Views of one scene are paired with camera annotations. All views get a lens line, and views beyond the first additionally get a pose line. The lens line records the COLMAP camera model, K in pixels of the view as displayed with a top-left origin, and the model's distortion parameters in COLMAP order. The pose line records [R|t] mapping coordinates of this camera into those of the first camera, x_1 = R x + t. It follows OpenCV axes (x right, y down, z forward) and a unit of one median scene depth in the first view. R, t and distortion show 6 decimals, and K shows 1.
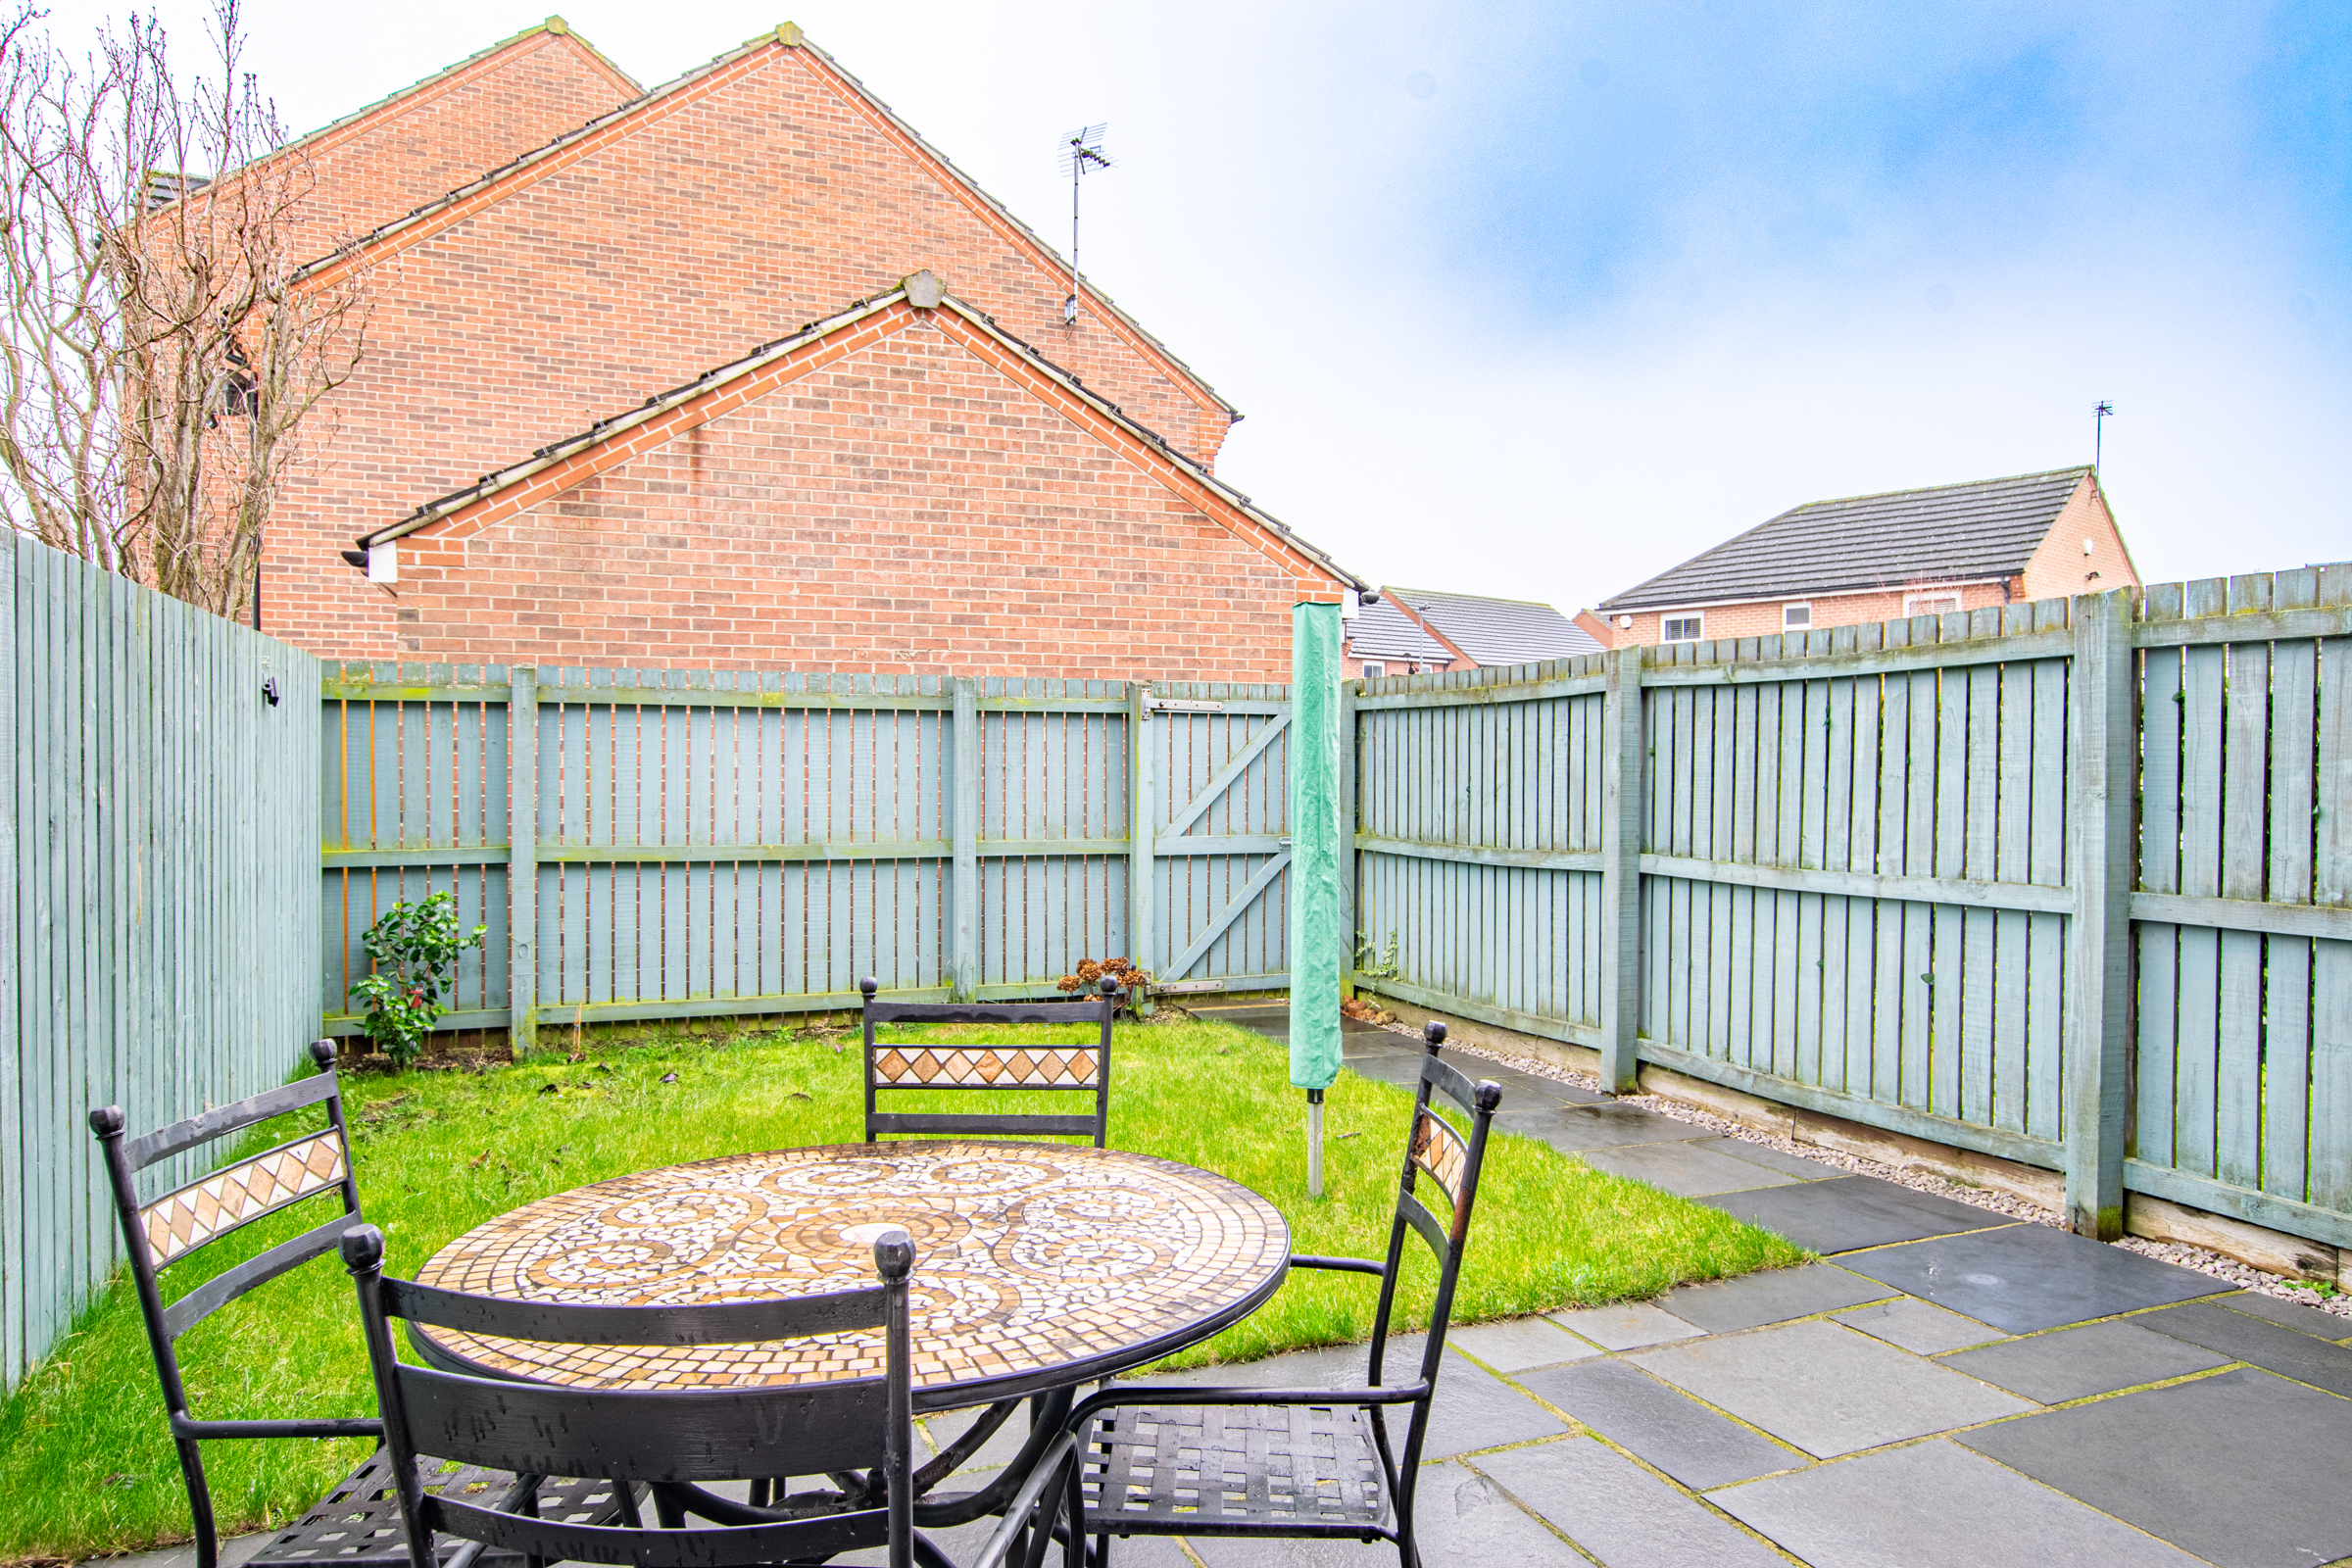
lens RADIAL K [[1535.0, 0, 1180.6], [0, 1535.0, 789.7], [0, 0, 1]] dist [-0.005634, -0.000706]
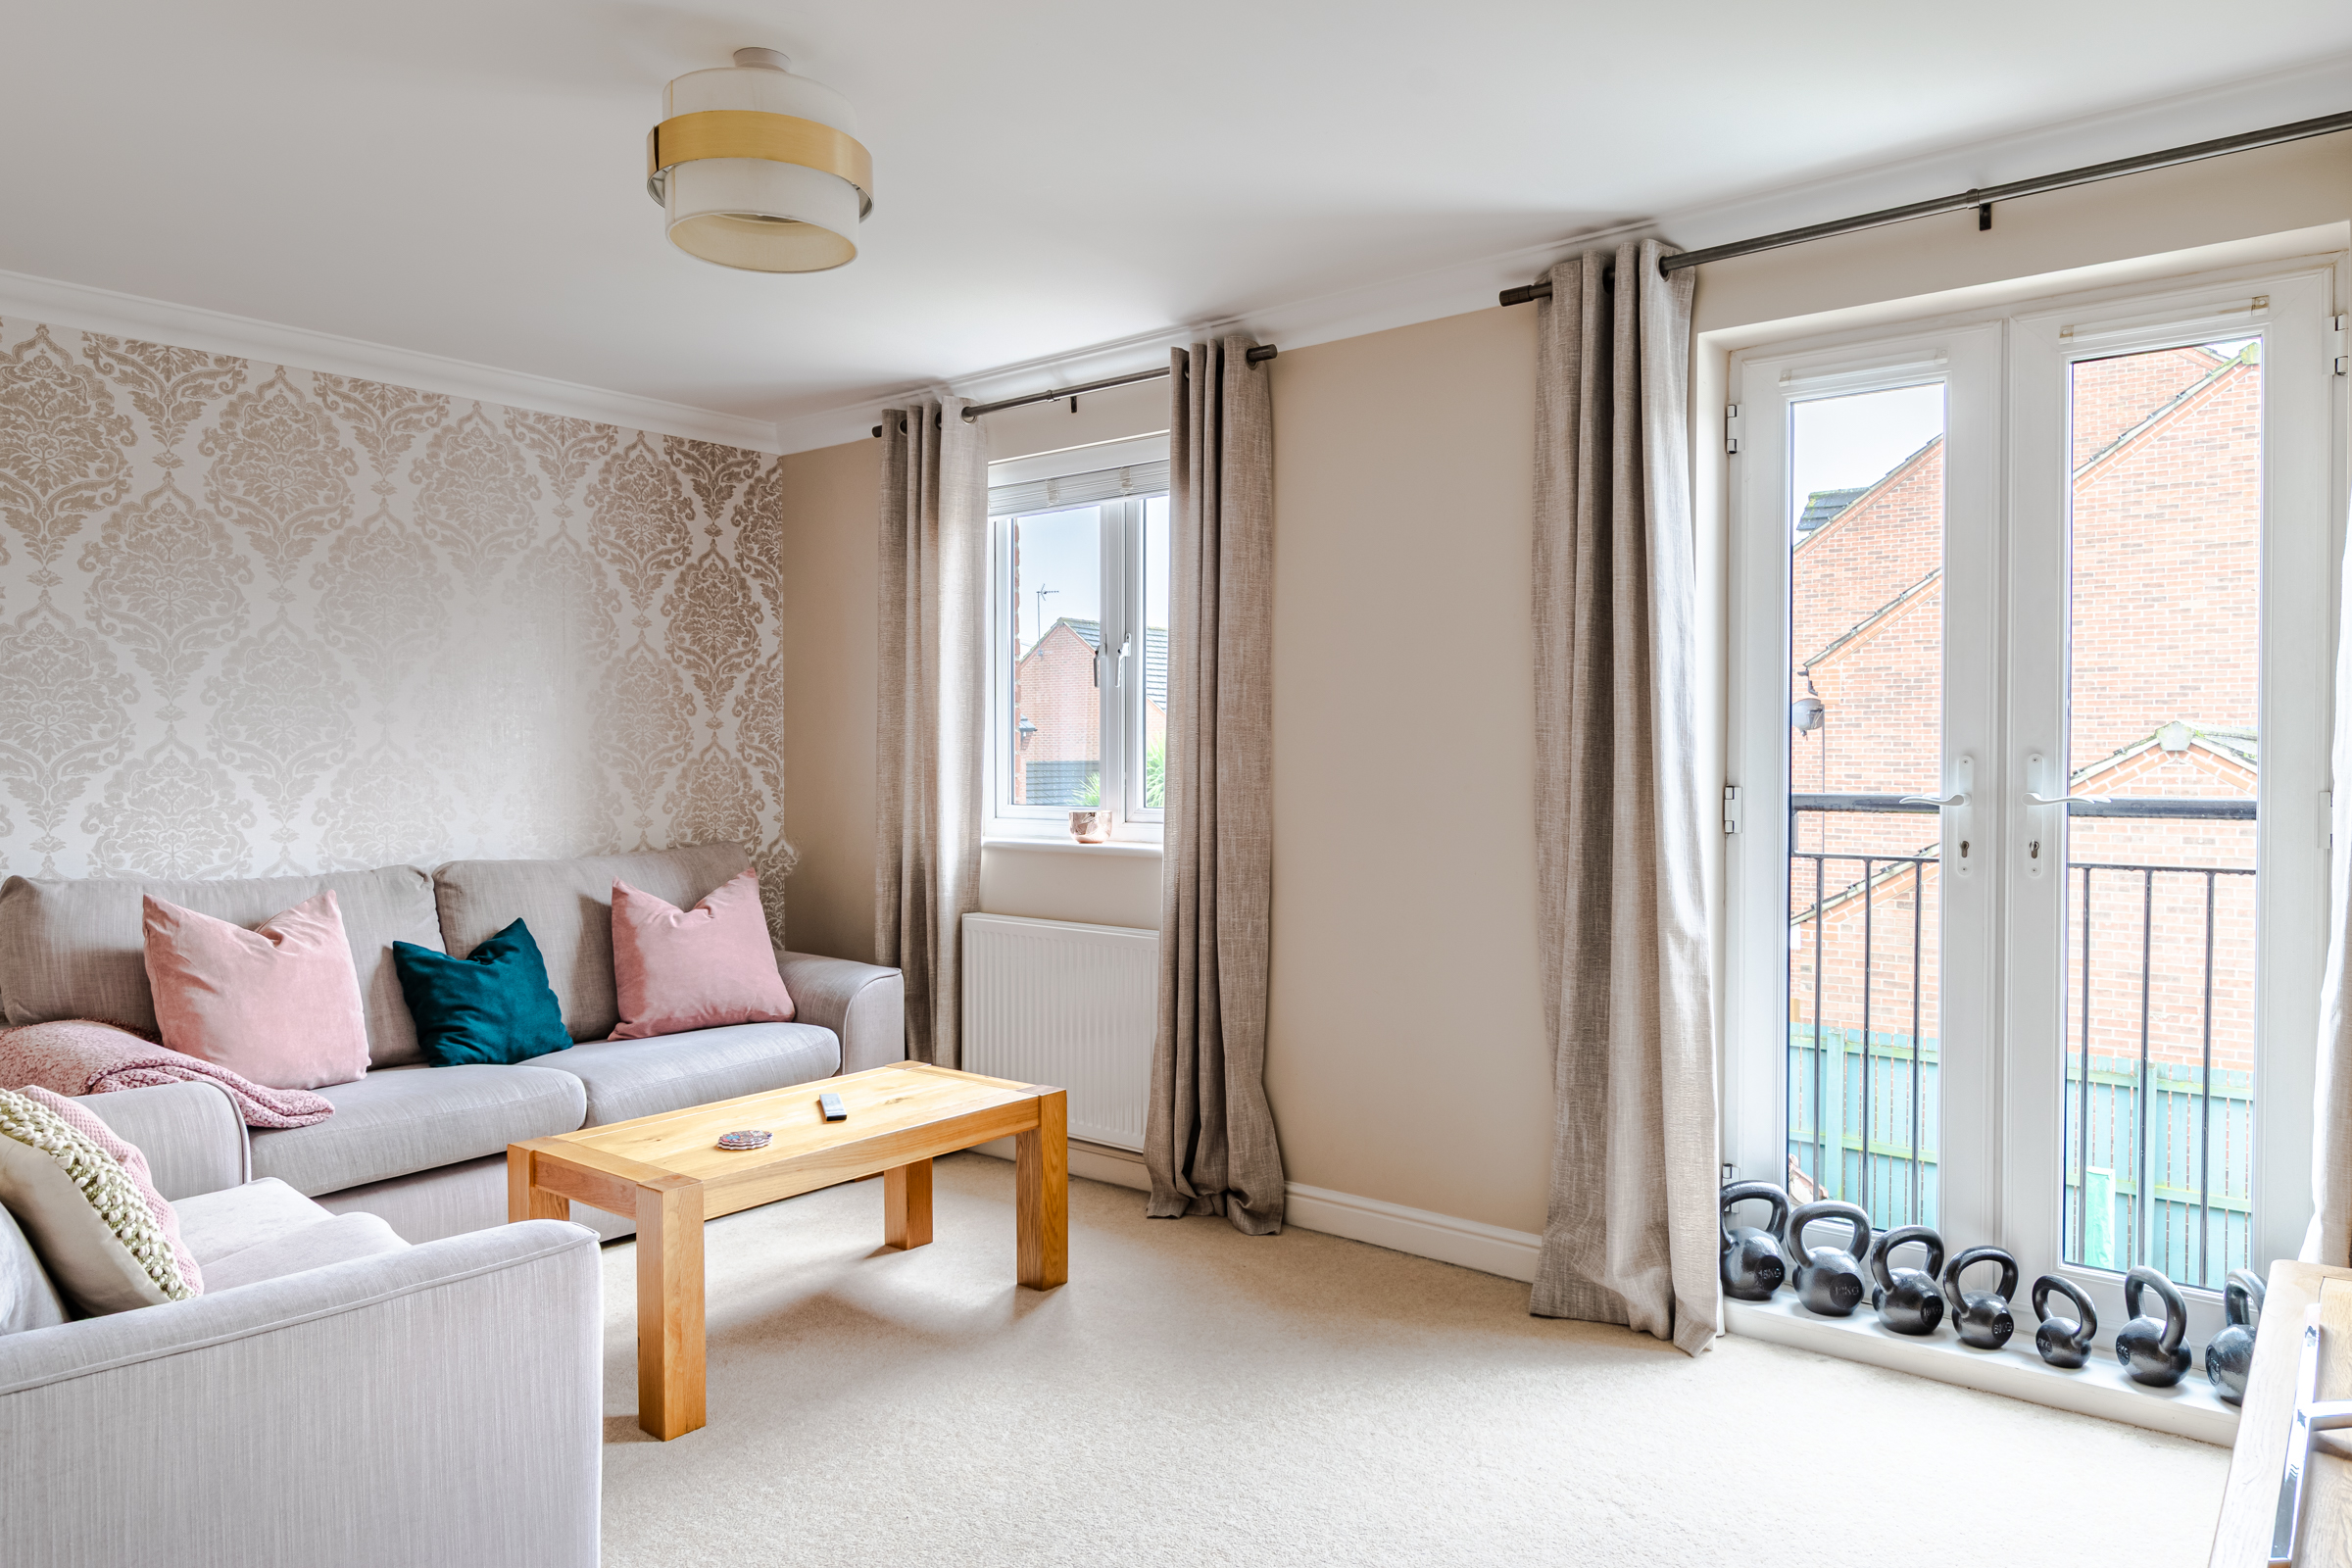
lens RADIAL K [[1535.0, 0, 1183.1], [0, 1535.0, 776.5], [0, 0, 1]] dist [-0.005634, -0.000706]
pose [[0.473102, 0.012085, -0.880925, 0.566208], [-0.006952, 0.999926, 0.009984, -0.296589], [0.880980, 0.001401, 0.473151, -0.338300]]
